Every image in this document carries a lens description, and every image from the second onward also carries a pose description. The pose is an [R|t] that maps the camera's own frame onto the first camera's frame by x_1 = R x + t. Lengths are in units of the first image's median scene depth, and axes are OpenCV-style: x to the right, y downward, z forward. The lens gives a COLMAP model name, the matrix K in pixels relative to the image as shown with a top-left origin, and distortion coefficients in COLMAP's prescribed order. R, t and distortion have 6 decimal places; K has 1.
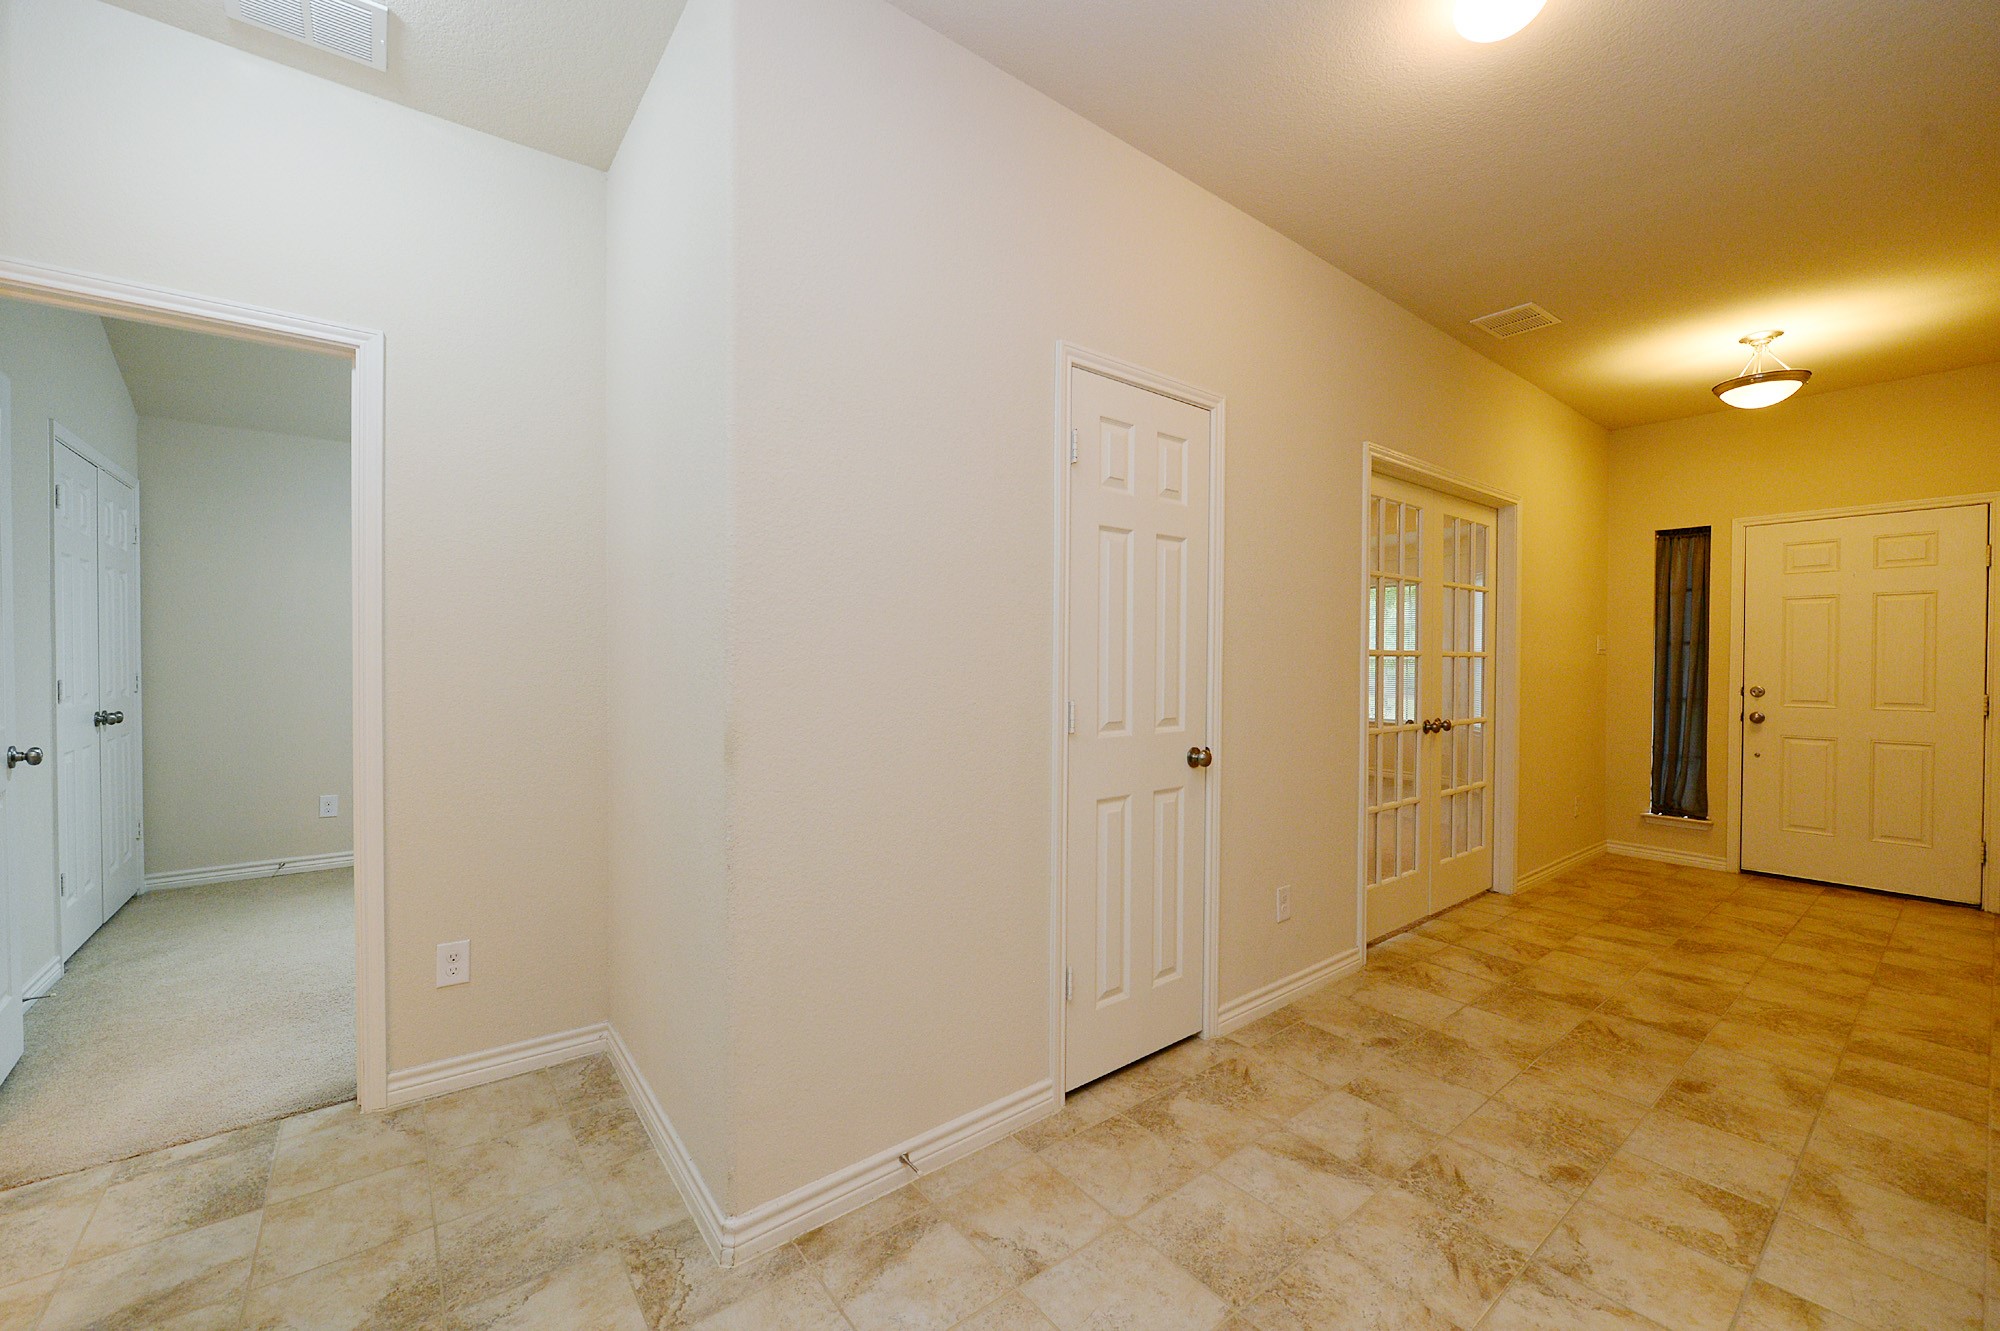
lens RADIAL K [[797.7, 0, 1002.7], [0, 797.7, 671.1], [0, 0, 1]] dist [-0.009141, 0.000044]
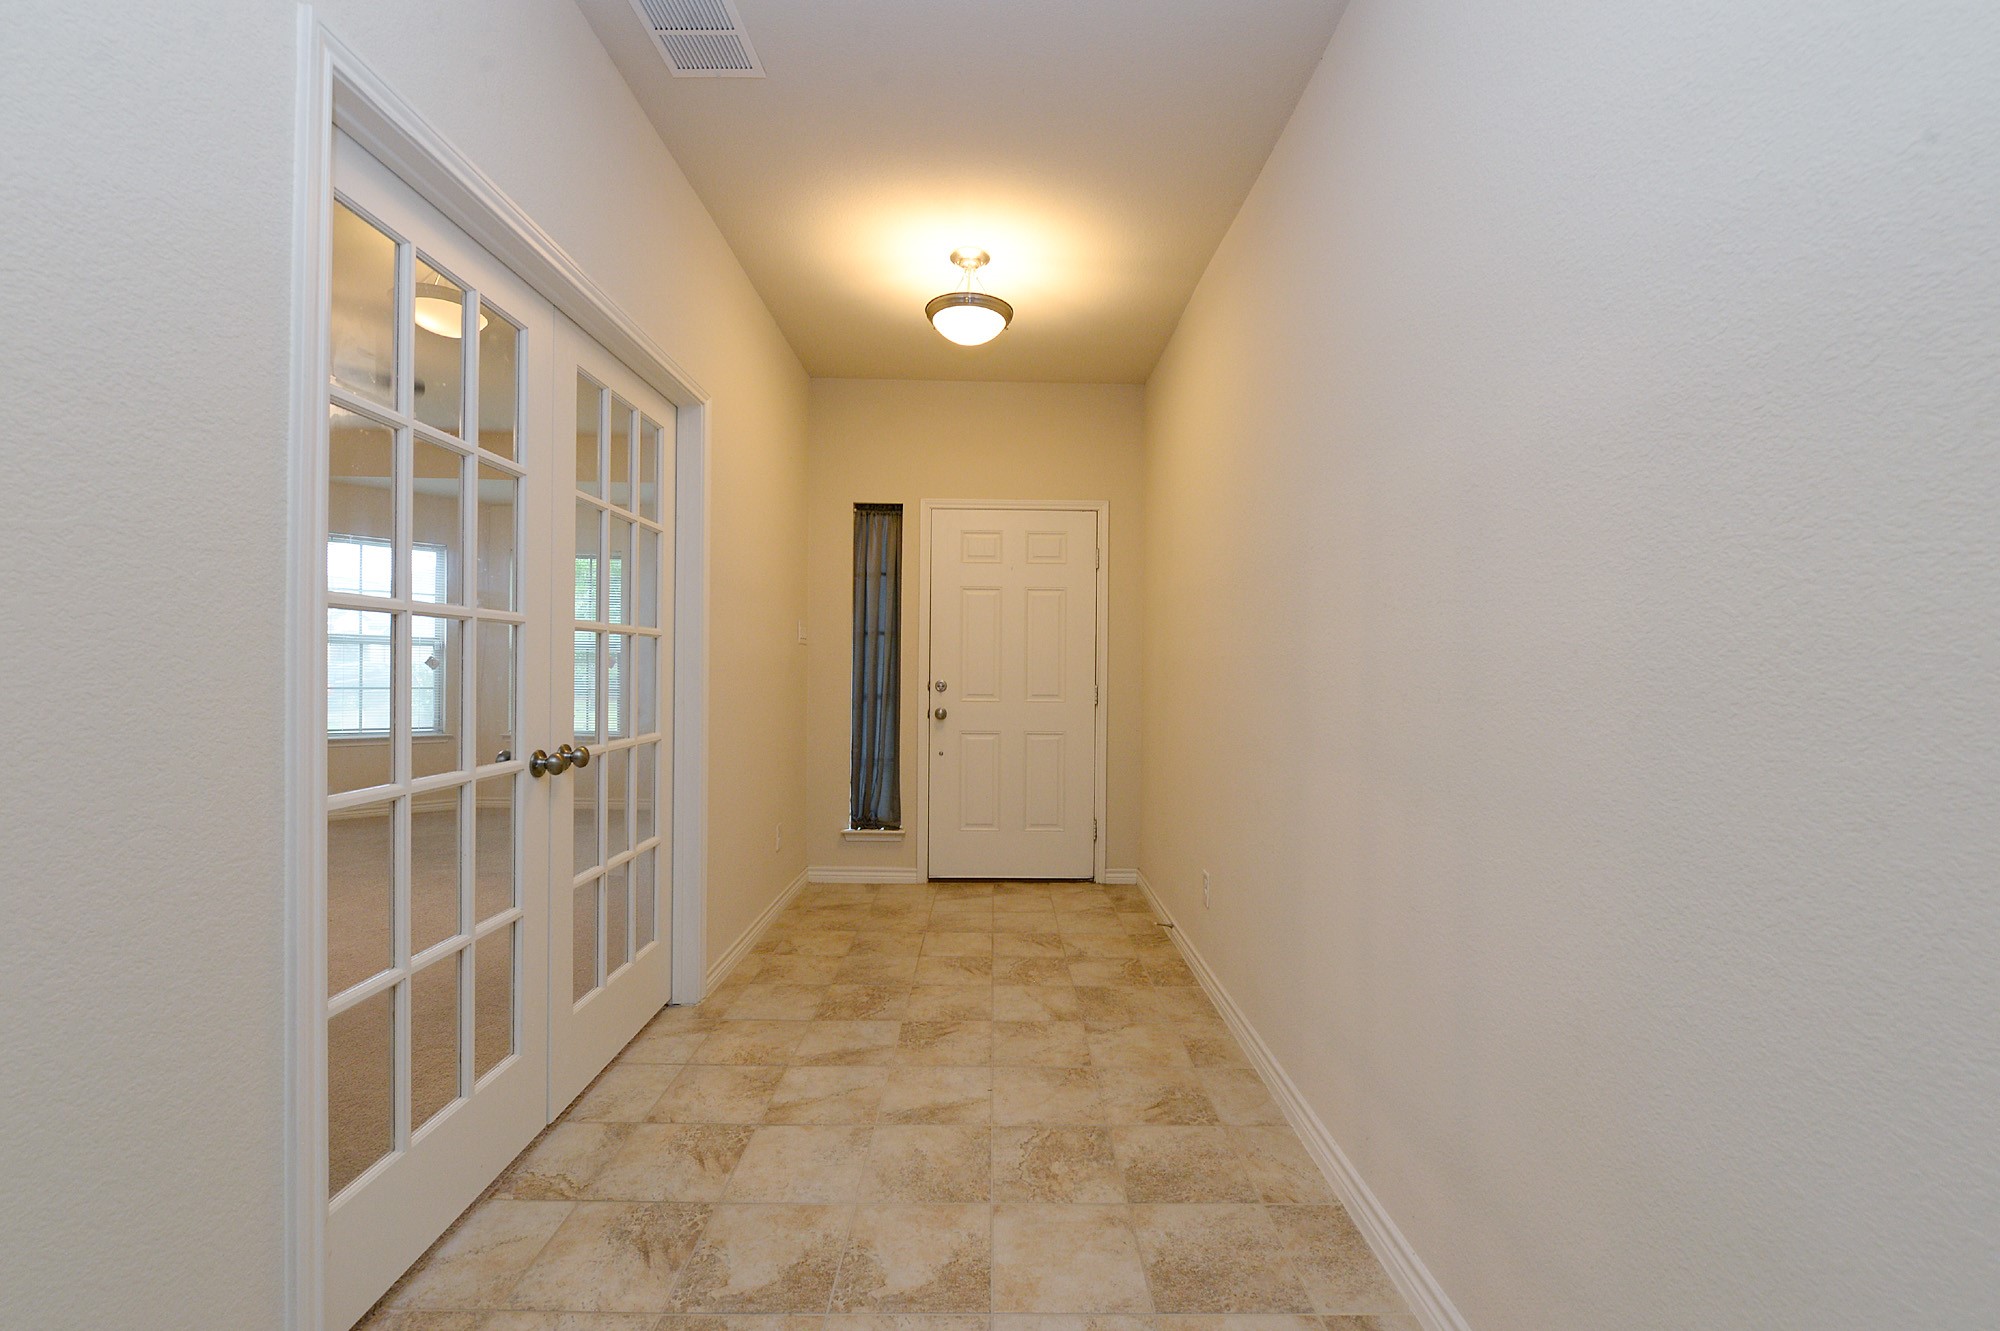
lens RADIAL K [[797.7, 0, 998.1], [0, 797.7, 666.2], [0, 0, 1]] dist [-0.009141, 0.000044]
pose [[0.615754, 0.003396, 0.787931, 0.289914], [0.004955, 0.999954, -0.008183, 0.012228], [-0.787923, 0.008943, 0.615709, 0.421038]]
